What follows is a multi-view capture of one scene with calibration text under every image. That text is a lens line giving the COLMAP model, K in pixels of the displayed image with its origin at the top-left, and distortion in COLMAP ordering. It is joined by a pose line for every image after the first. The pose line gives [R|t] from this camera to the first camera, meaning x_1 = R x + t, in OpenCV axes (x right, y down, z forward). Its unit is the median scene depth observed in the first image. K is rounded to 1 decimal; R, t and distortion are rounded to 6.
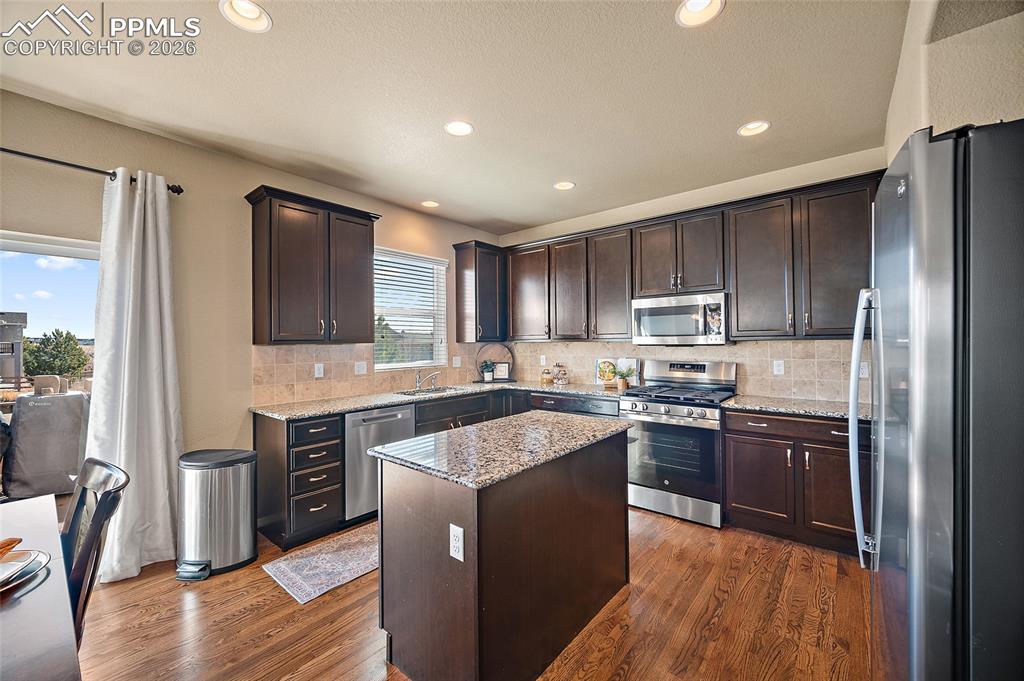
lens RADIAL K [[407.5, 0, 506.7], [0, 407.5, 335.8], [0, 0, 1]] dist [0.000227, 0.000434]
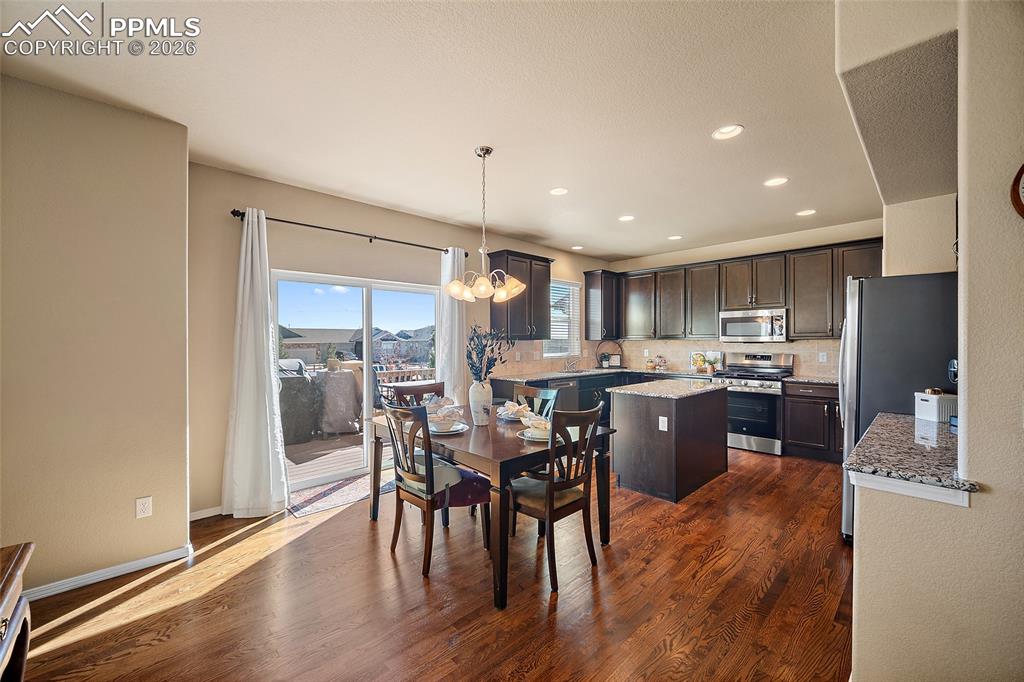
lens RADIAL K [[407.5, 0, 502.7], [0, 407.5, 342.1], [0, 0, 1]] dist [0.000227, 0.000434]
pose [[0.993951, 0.006703, -0.109617, -0.330416], [-0.004667, 0.999812, 0.018815, -0.001994], [0.109723, -0.018190, 0.993796, -0.598847]]
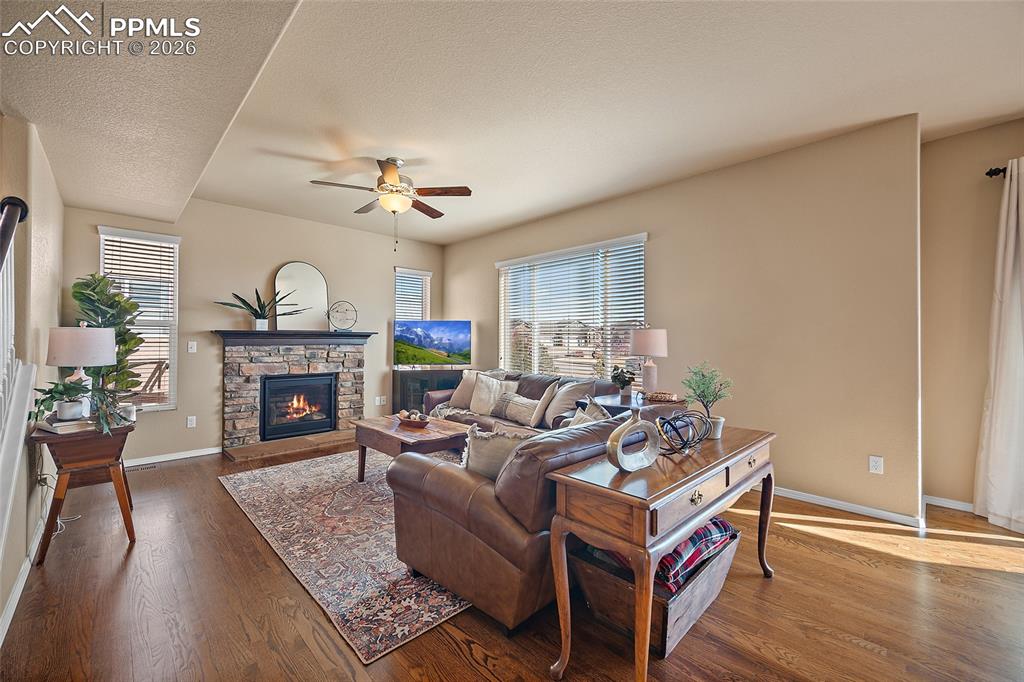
lens RADIAL K [[407.5, 0, 504.5], [0, 407.5, 341.8], [0, 0, 1]] dist [0.000227, 0.000434]
pose [[-0.098152, 0.011176, -0.995109, -0.140888], [0.016075, 0.999824, 0.009643, 0.036141], [0.995042, -0.015049, -0.098315, -0.625222]]
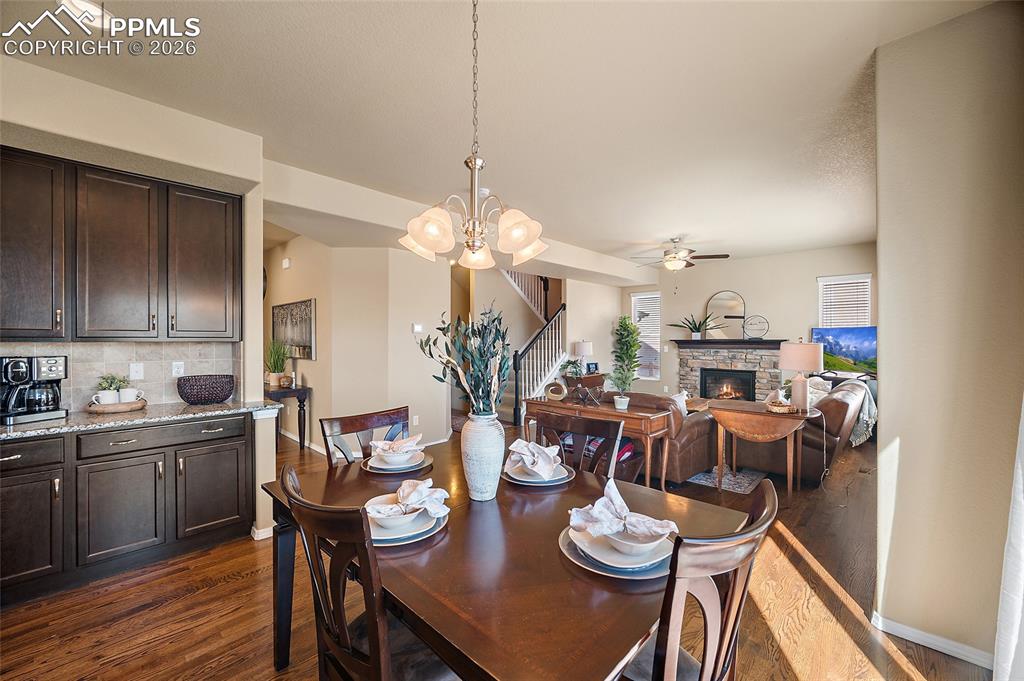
lens RADIAL K [[407.5, 0, 508.7], [0, 407.5, 340.7], [0, 0, 1]] dist [0.000227, 0.000434]
pose [[-0.998179, 0.008938, 0.059663, -0.513550], [0.008302, 0.999906, -0.010898, 0.020598], [-0.059755, -0.010383, -0.998159, 0.642807]]
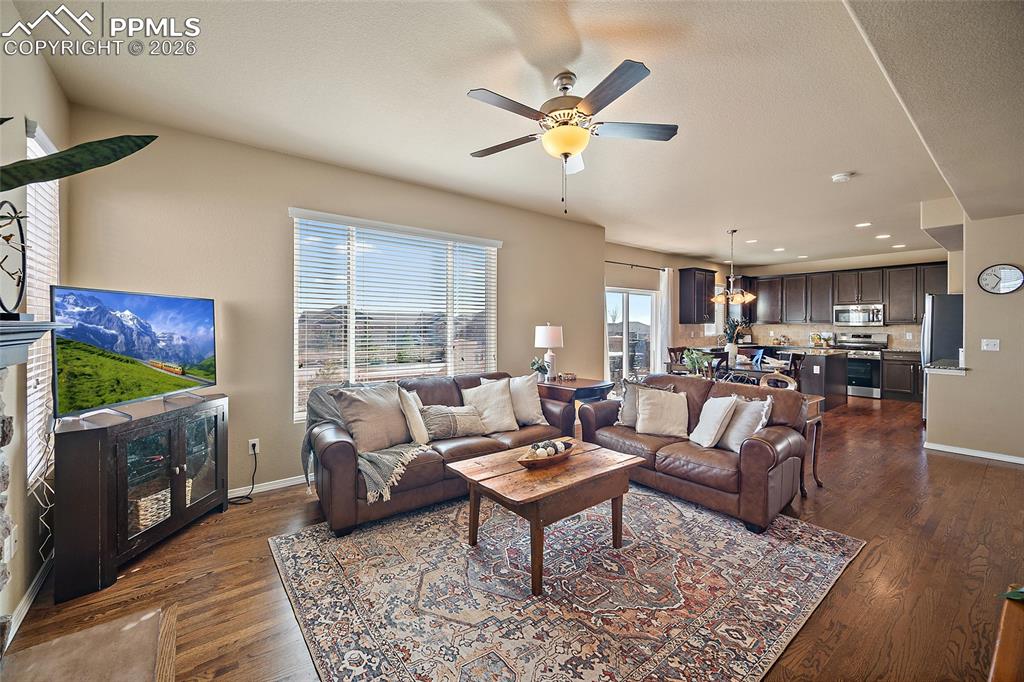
lens RADIAL K [[407.5, 0, 506.7], [0, 407.5, 328.1], [0, 0, 1]] dist [0.000227, 0.000434]
pose [[0.978056, 0.015002, -0.207801, -1.021039], [-0.010210, 0.999657, 0.024118, -0.001572], [0.208091, -0.021468, 0.977874, -1.631945]]
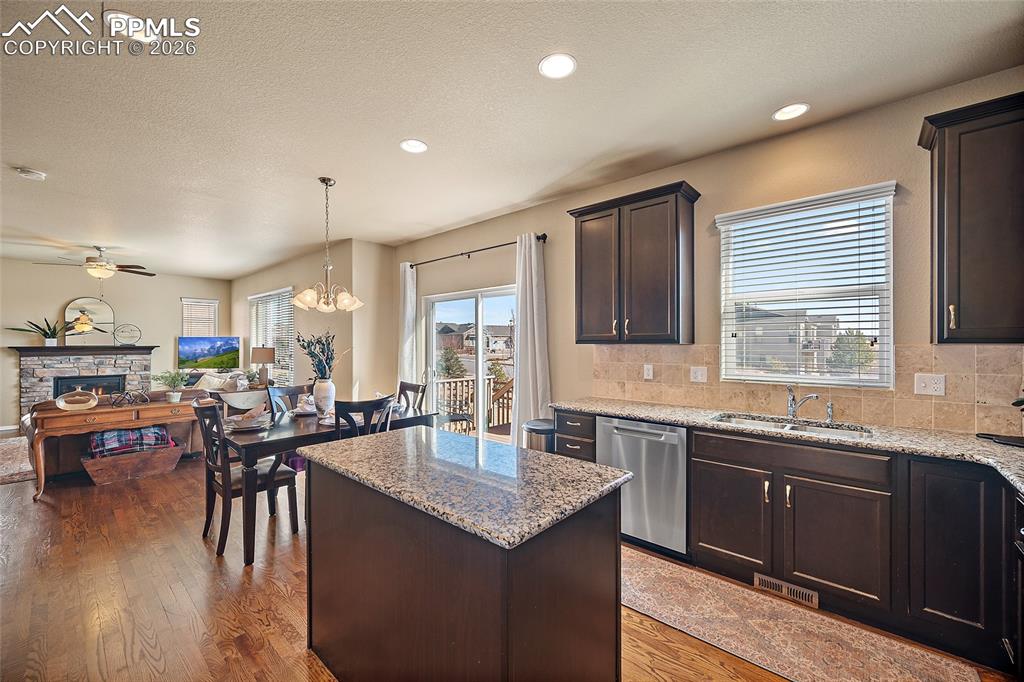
lens RADIAL K [[407.5, 0, 503.7], [0, 407.5, 343.0], [0, 0, 1]] dist [0.000227, 0.000434]
pose [[-0.035316, 0.009695, -0.999329, 0.484087], [0.016948, 0.999815, 0.009101, 0.003539], [0.999232, -0.016616, -0.035474, 0.671014]]
